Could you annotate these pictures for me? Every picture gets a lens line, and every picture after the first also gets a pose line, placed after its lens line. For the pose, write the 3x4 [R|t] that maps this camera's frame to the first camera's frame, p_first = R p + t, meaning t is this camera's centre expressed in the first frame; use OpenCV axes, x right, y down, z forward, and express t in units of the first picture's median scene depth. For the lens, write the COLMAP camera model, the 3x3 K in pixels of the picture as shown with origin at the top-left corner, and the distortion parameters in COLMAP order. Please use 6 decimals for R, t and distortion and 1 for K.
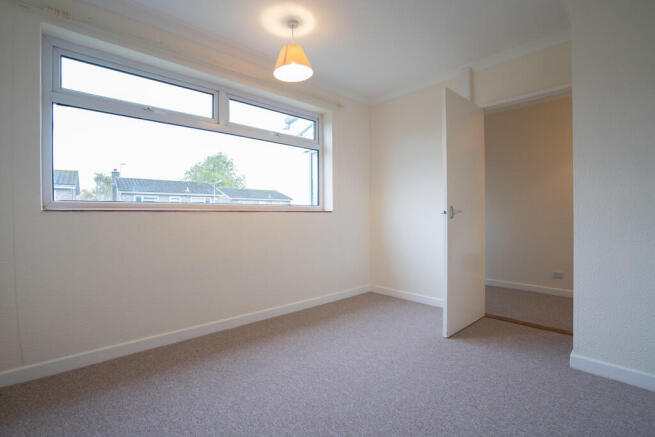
lens RADIAL K [[310.0, 0, 338.8], [0, 310.0, 217.8], [0, 0, 1]] dist [-0.021261, 0.004070]
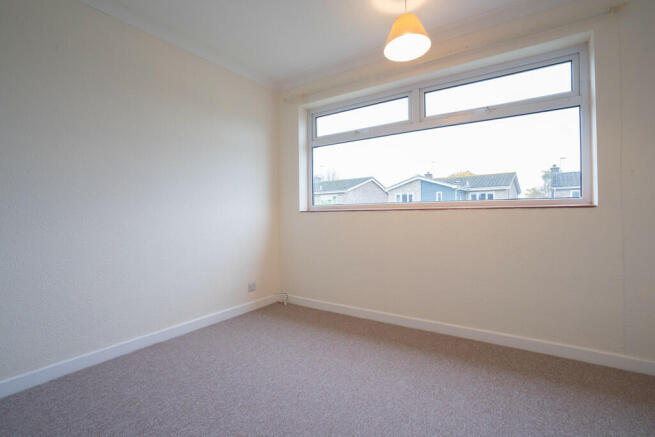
lens RADIAL K [[310.0, 0, 325.4], [0, 310.0, 216.7], [0, 0, 1]] dist [-0.021261, 0.004070]
pose [[0.211680, 0.007960, -0.977307, 0.417640], [0.000532, 0.999966, 0.008260, -0.004730], [0.977339, -0.002268, 0.211668, 0.389169]]
